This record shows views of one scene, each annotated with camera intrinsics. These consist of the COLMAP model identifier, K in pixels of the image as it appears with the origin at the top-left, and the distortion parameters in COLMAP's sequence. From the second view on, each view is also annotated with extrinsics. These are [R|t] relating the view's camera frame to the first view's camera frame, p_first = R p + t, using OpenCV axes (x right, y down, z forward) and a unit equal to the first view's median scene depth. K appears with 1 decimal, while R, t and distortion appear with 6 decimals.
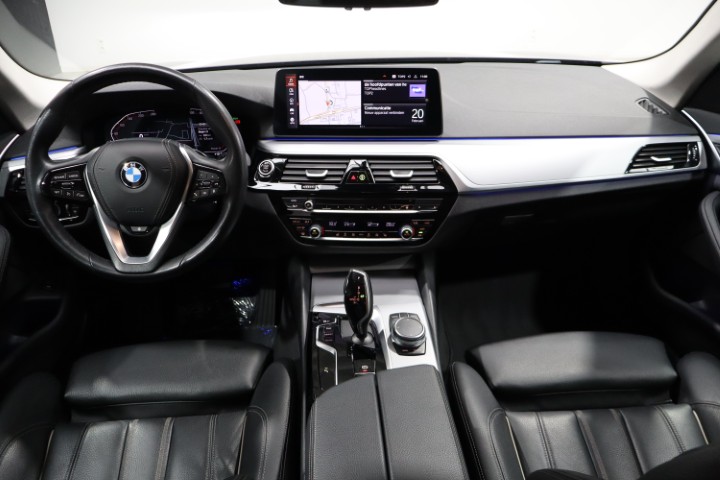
lens RADIAL K [[588.2, 0, 362.1], [0, 588.2, 239.4], [0, 0, 1]] dist [-0.016543, -0.002593]
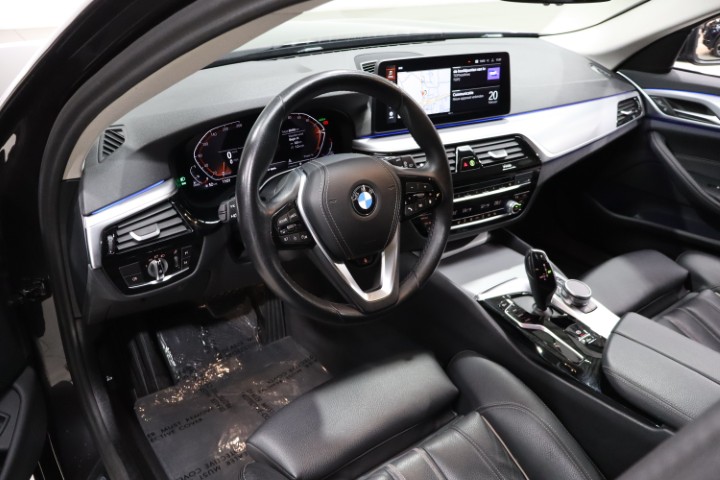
lens RADIAL K [[588.2, 0, 361.0], [0, 588.2, 240.3], [0, 0, 1]] dist [-0.016543, -0.002593]
pose [[0.836254, -0.219896, 0.502320, -0.698992], [0.183955, 0.975485, 0.120783, -0.131495], [-0.516566, -0.008601, 0.856204, 0.214828]]
